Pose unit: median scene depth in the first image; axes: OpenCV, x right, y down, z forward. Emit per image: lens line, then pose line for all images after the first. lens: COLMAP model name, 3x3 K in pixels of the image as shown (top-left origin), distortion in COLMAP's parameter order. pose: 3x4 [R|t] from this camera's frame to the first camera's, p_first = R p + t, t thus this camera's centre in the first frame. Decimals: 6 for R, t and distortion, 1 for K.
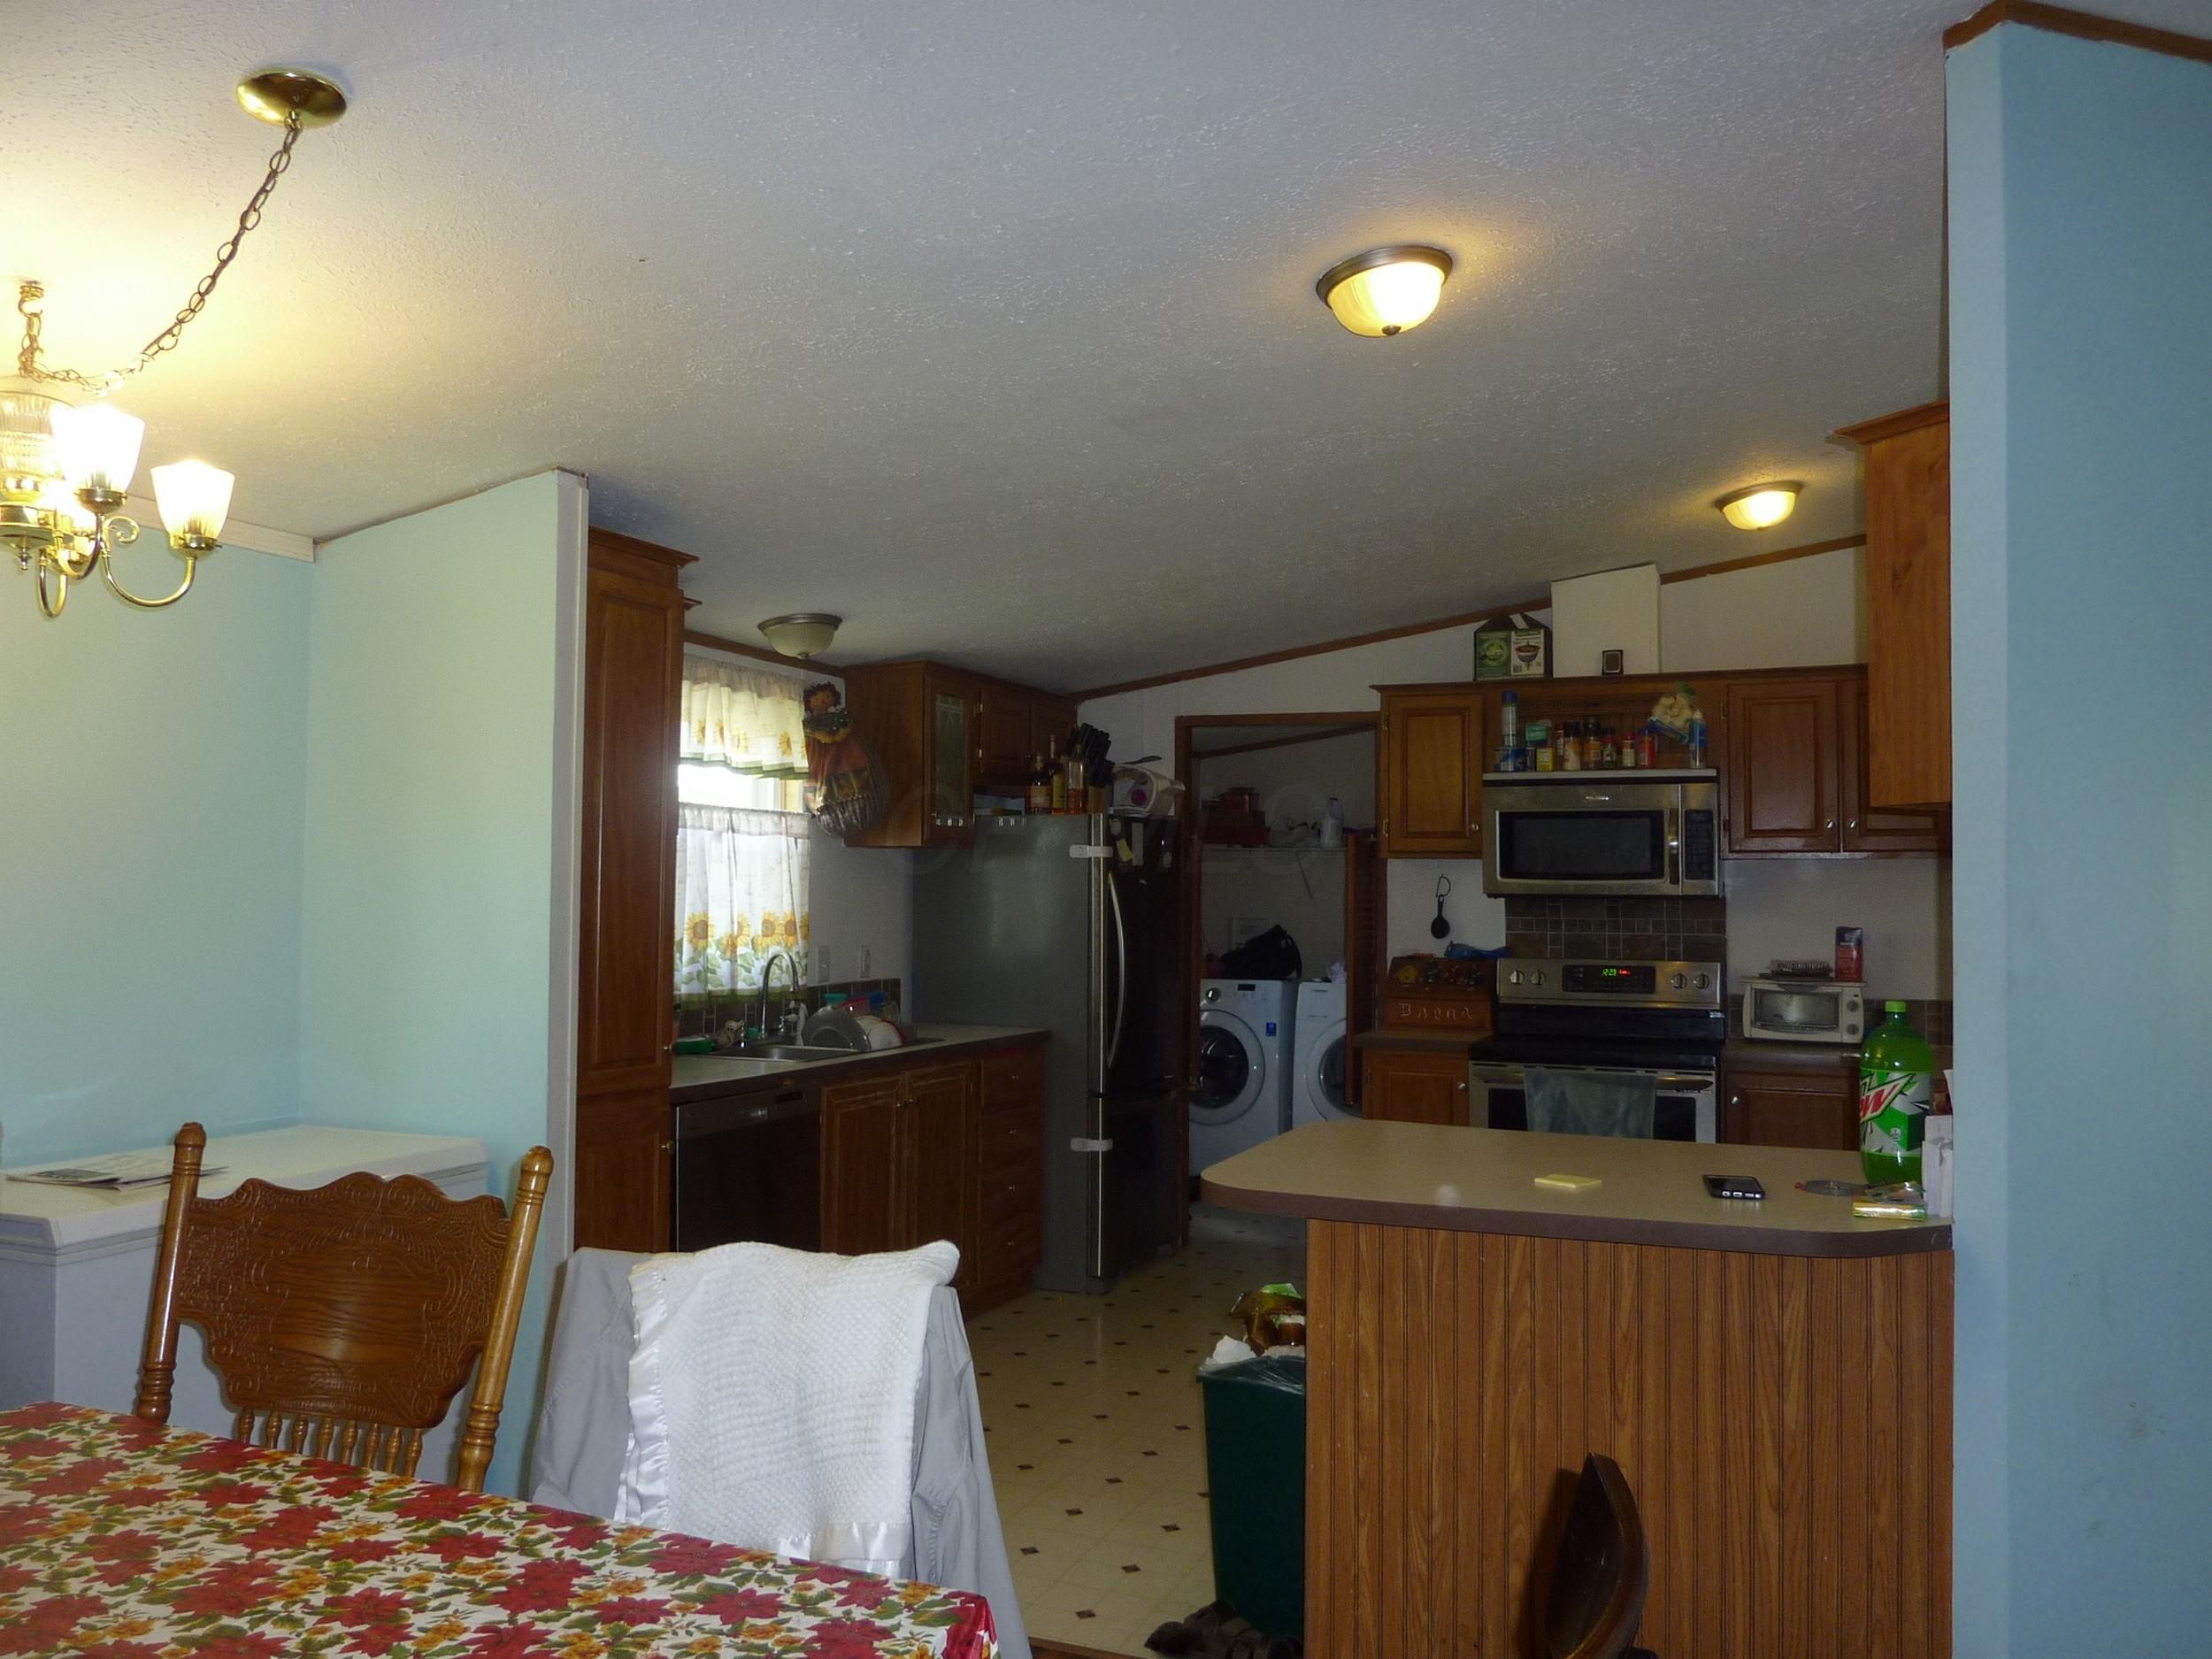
lens RADIAL K [[1683.7, 0, 1109.9], [0, 1683.7, 828.8], [0, 0, 1]] dist [0.011466, -0.088469]
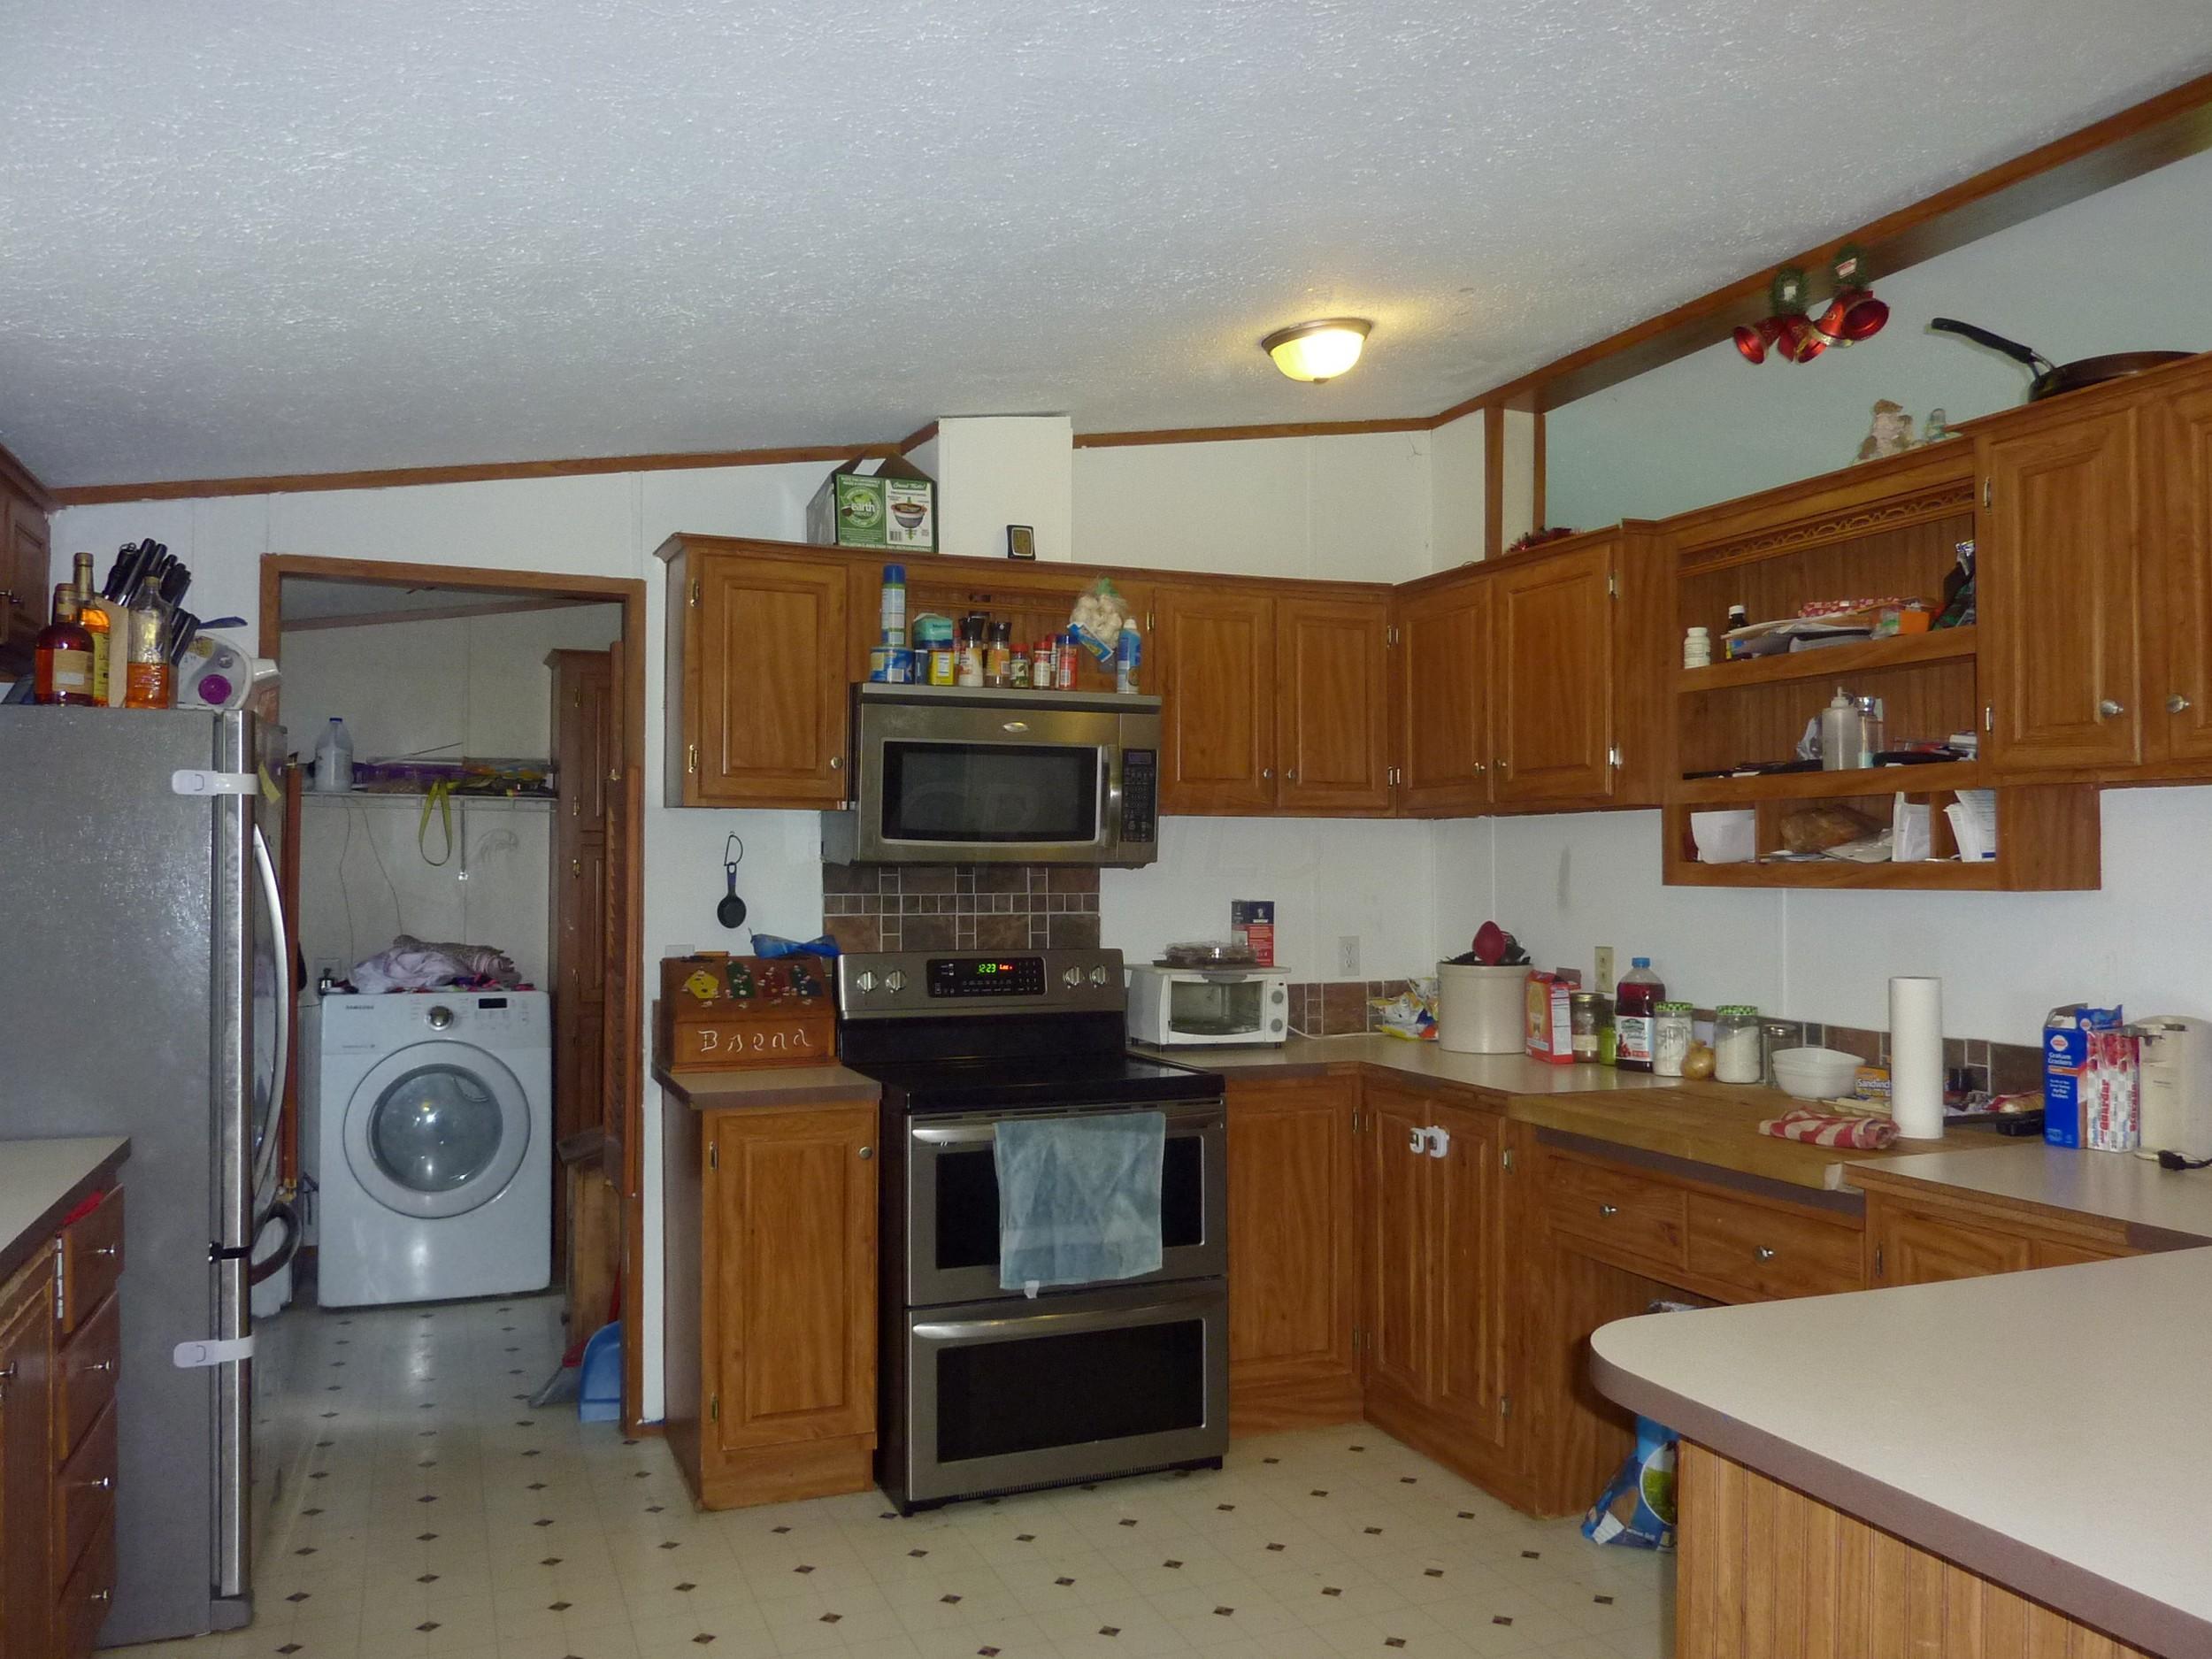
lens RADIAL K [[1683.7, 0, 1109.9], [0, 1683.7, 828.8], [0, 0, 1]] dist [0.011466, -0.088469]
pose [[0.699928, 0.008395, 0.714164, -0.189890], [-0.024883, 0.999610, 0.012636, 0.014324], [-0.713780, -0.026615, 0.699864, 0.455307]]
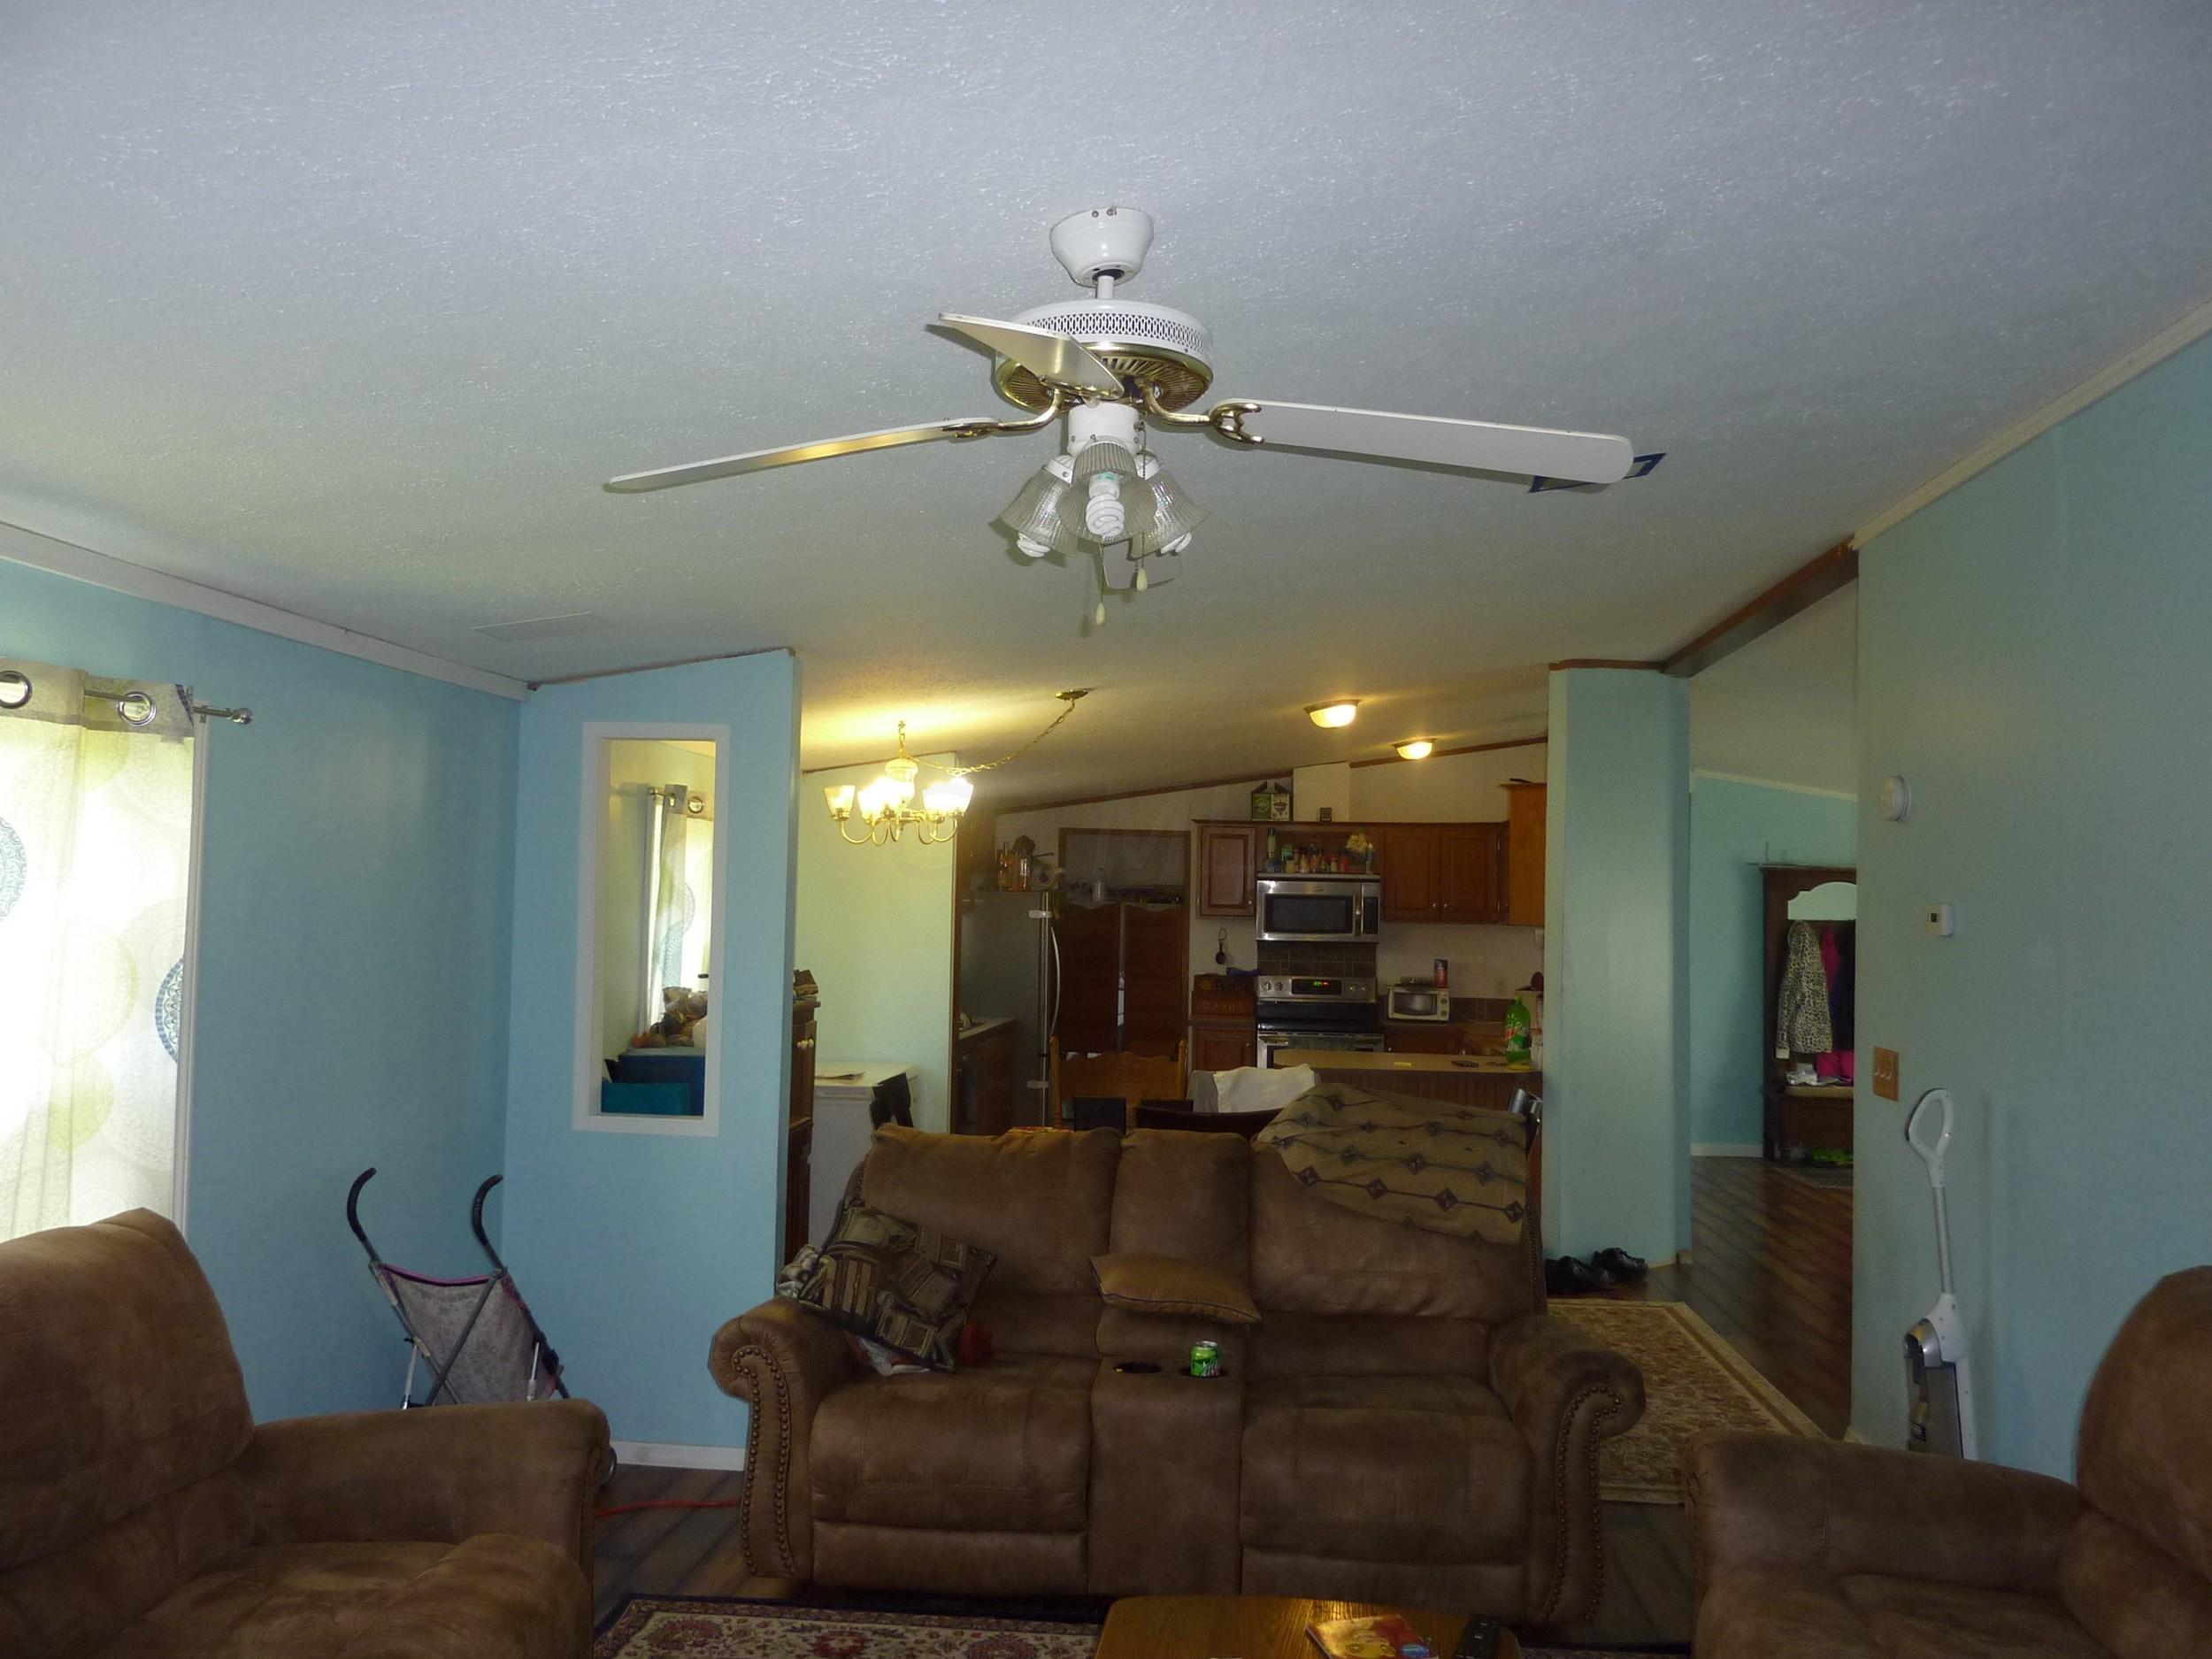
lens RADIAL K [[1683.7, 0, 1109.9], [0, 1683.7, 828.8], [0, 0, 1]] dist [0.011466, -0.088469]
pose [[0.952011, 0.025726, 0.304982, -0.479334], [-0.023977, 0.999668, -0.009478, -0.059567], [-0.305124, 0.001711, 0.952311, -0.667969]]
